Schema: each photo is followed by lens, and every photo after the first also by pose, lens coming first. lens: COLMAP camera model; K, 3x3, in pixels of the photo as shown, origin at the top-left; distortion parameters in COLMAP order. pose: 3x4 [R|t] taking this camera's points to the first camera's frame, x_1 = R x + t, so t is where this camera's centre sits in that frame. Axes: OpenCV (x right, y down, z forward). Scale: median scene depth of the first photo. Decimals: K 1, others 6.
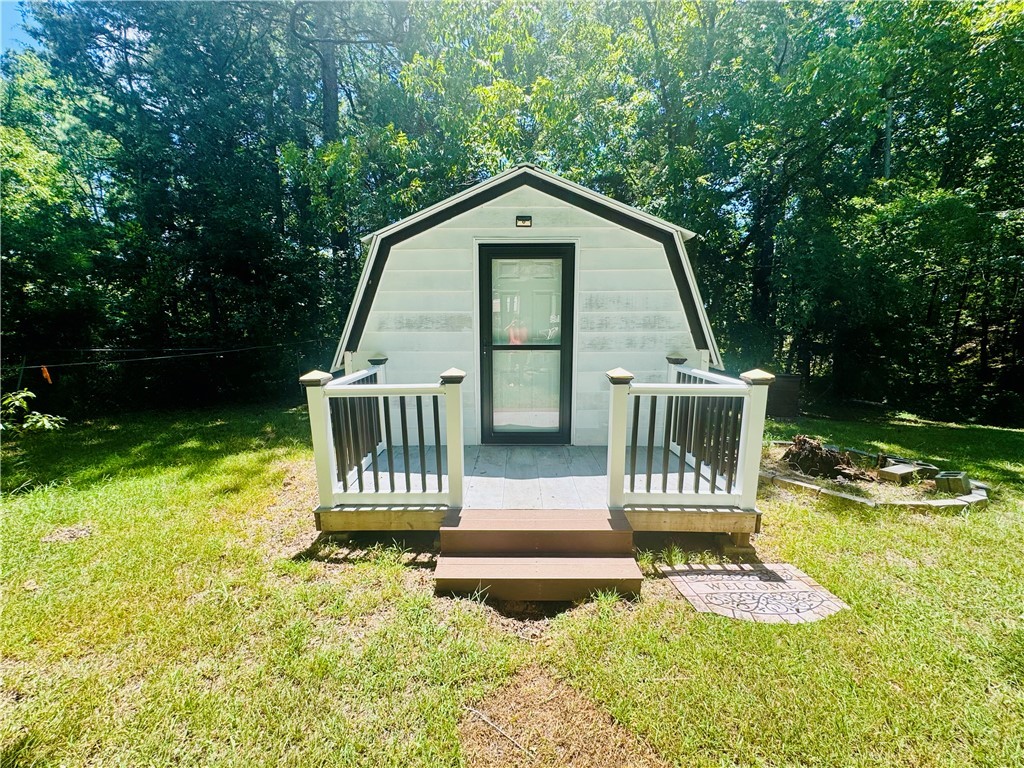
lens RADIAL K [[412.9, 0, 510.6], [0, 412.9, 385.8], [0, 0, 1]] dist [-0.005971, 0.000714]
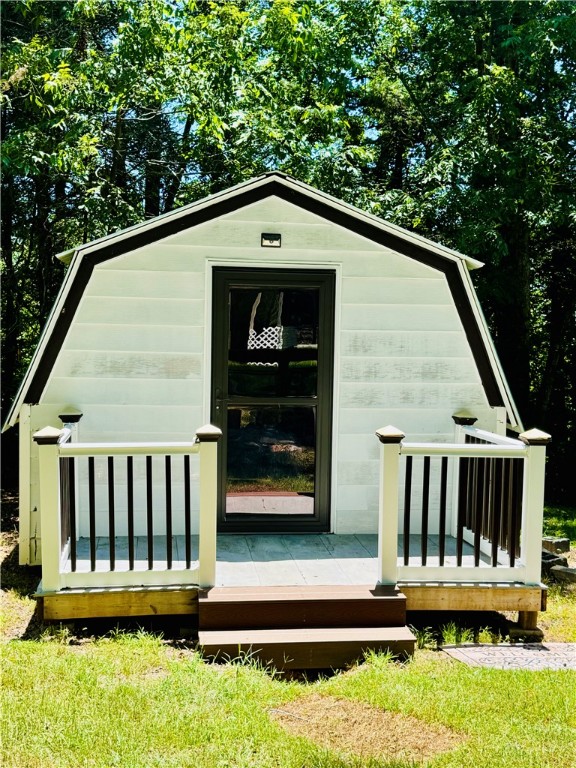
lens RADIAL K [[938.7, 0, 287.6], [0, 938.7, 385.3], [0, 0, 1]] dist [0.101296, 0.000000]
pose [[0.991089, 0.014102, 0.132450, -0.170138], [-0.000213, 0.994546, -0.104298, 0.060563], [-0.133198, 0.103340, 0.985687, -0.735985]]
